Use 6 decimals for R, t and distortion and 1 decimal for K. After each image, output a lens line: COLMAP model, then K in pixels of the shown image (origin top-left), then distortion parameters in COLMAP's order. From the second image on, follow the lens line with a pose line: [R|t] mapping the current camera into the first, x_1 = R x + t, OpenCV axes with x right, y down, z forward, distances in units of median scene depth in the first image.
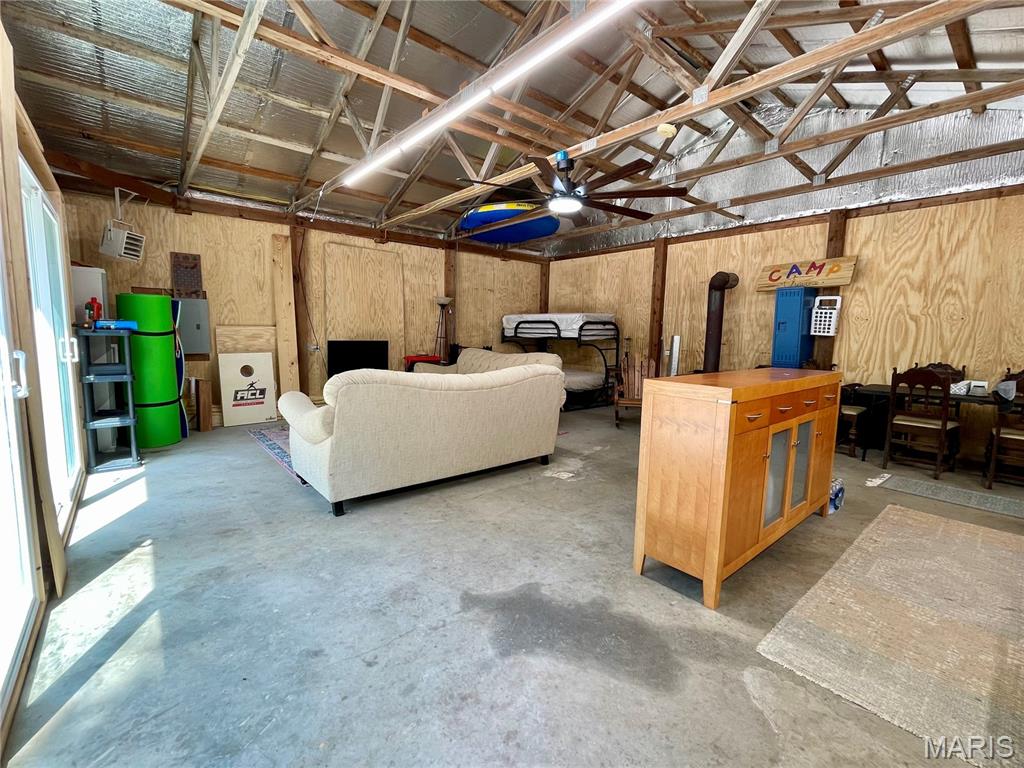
lens RADIAL K [[450.6, 0, 512.0], [0, 450.6, 384.0], [0, 0, 1]] dist [0.001480, 0.000036]
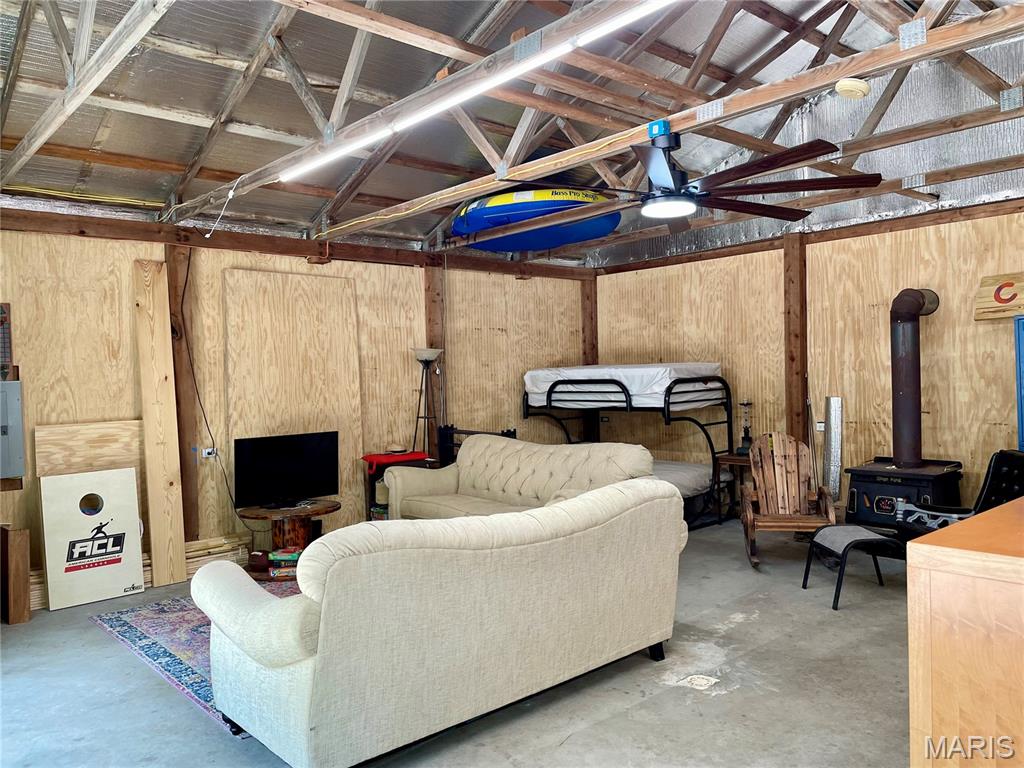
lens RADIAL K [[774.8, 0, 518.9], [0, 774.8, 385.4], [0, 0, 1]] dist [0.089074, -0.100766]
pose [[0.998527, -0.046922, 0.027252, -0.079365], [0.049396, 0.993898, -0.098627, -0.051033], [-0.022458, 0.099828, 0.994751, 0.007820]]
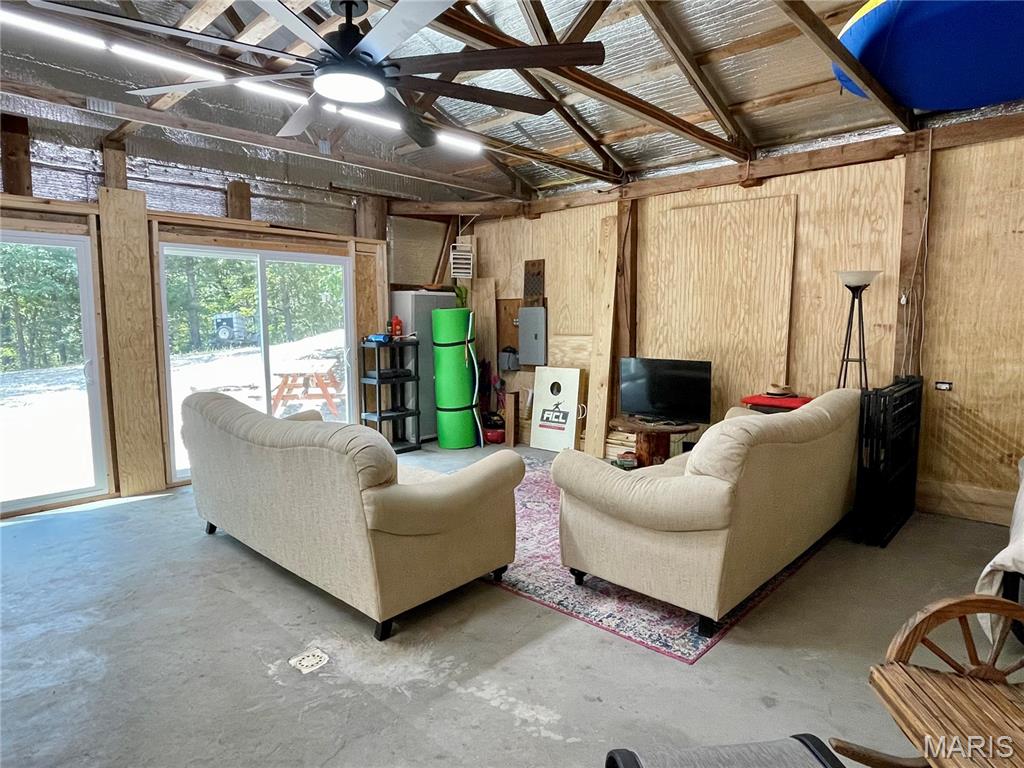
lens RADIAL K [[607.8, 0, 510.4], [0, 607.8, 380.7], [0, 0, 1]] dist [0.000272, -0.001733]
pose [[0.104653, 0.083701, -0.990980, 0.519975], [-0.109564, 0.991357, 0.072162, -0.113403], [0.988455, 0.101024, 0.112919, 0.760852]]
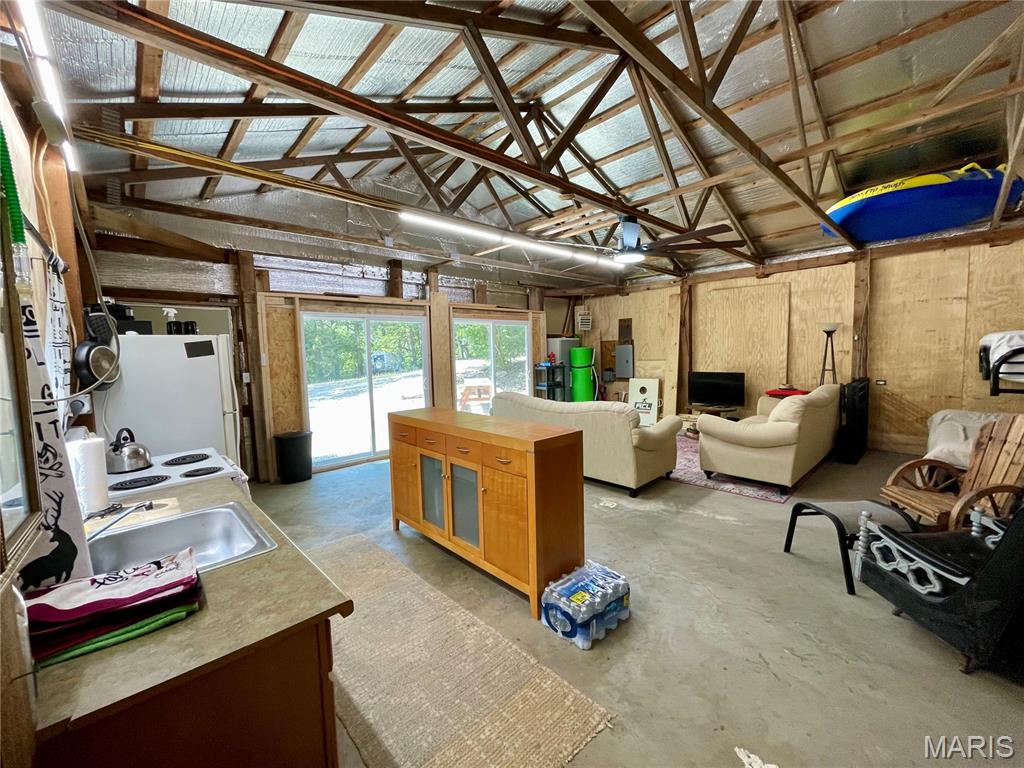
lens RADIAL K [[413.3, 0, 512.0], [0, 413.3, 381.1], [0, 0, 1]] dist [-0.001841, 0.007860]
pose [[0.046981, 0.053327, -0.997471, 0.754755], [-0.086704, 0.995023, 0.049113, -0.087317], [0.995126, 0.084177, 0.051371, 0.471368]]
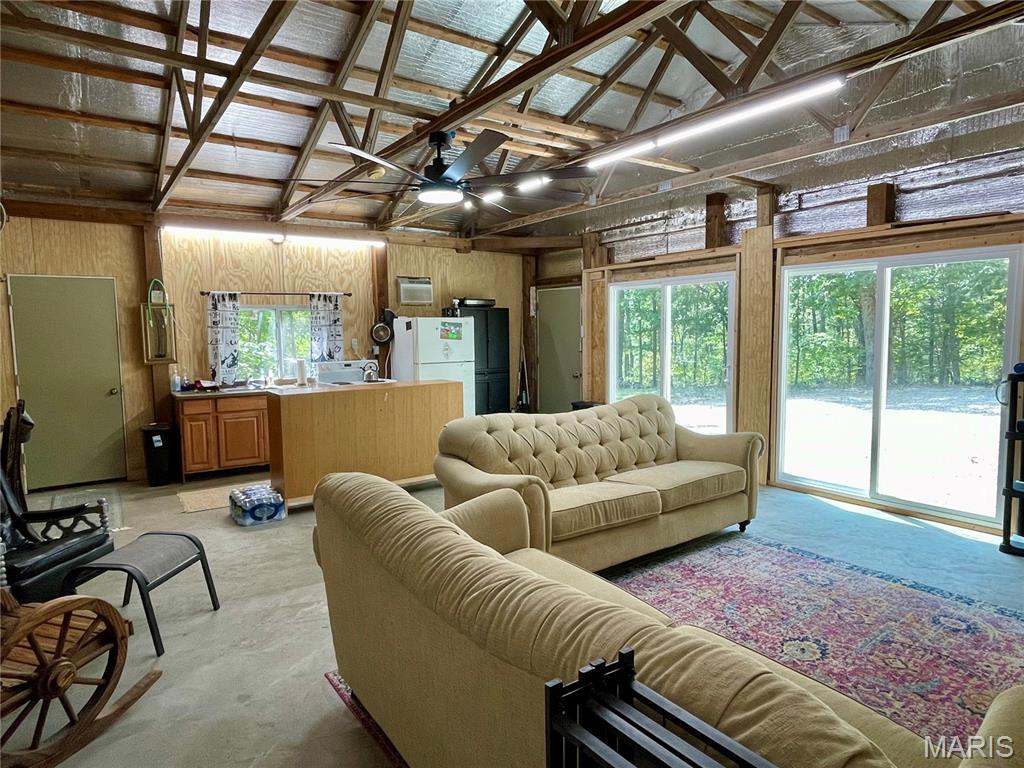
lens RADIAL K [[605.4, 0, 516.2], [0, 605.4, 383.7], [0, 0, 1]] dist [-0.009242, -0.002499]
pose [[-0.997048, -0.015067, 0.075294, -0.053877], [0.000435, 0.979438, 0.201746, -0.202207], [-0.076786, 0.201183, -0.976539, 1.346885]]
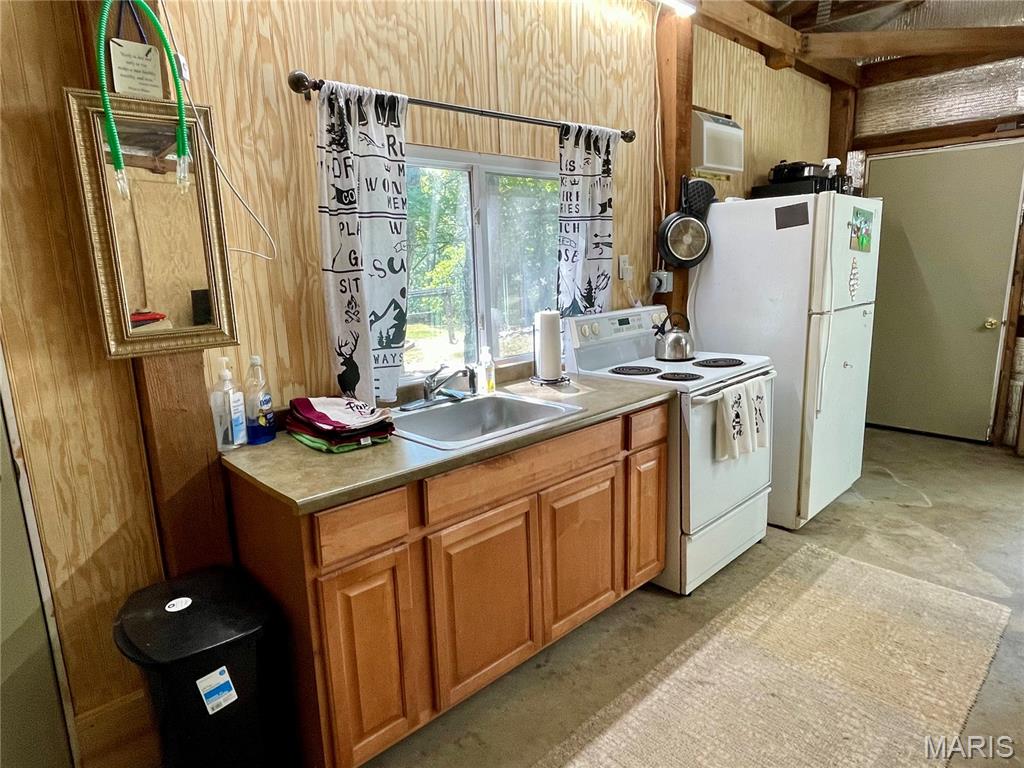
lens RADIAL K [[607.8, 0, 510.4], [0, 607.8, 380.7], [0, 0, 1]] dist [0.000272, -0.001733]
pose [[-0.998358, 0.022758, -0.052572, 0.508166], [0.005842, 0.953367, 0.301756, -0.092428], [0.056988, 0.300953, -0.951935, 0.630872]]
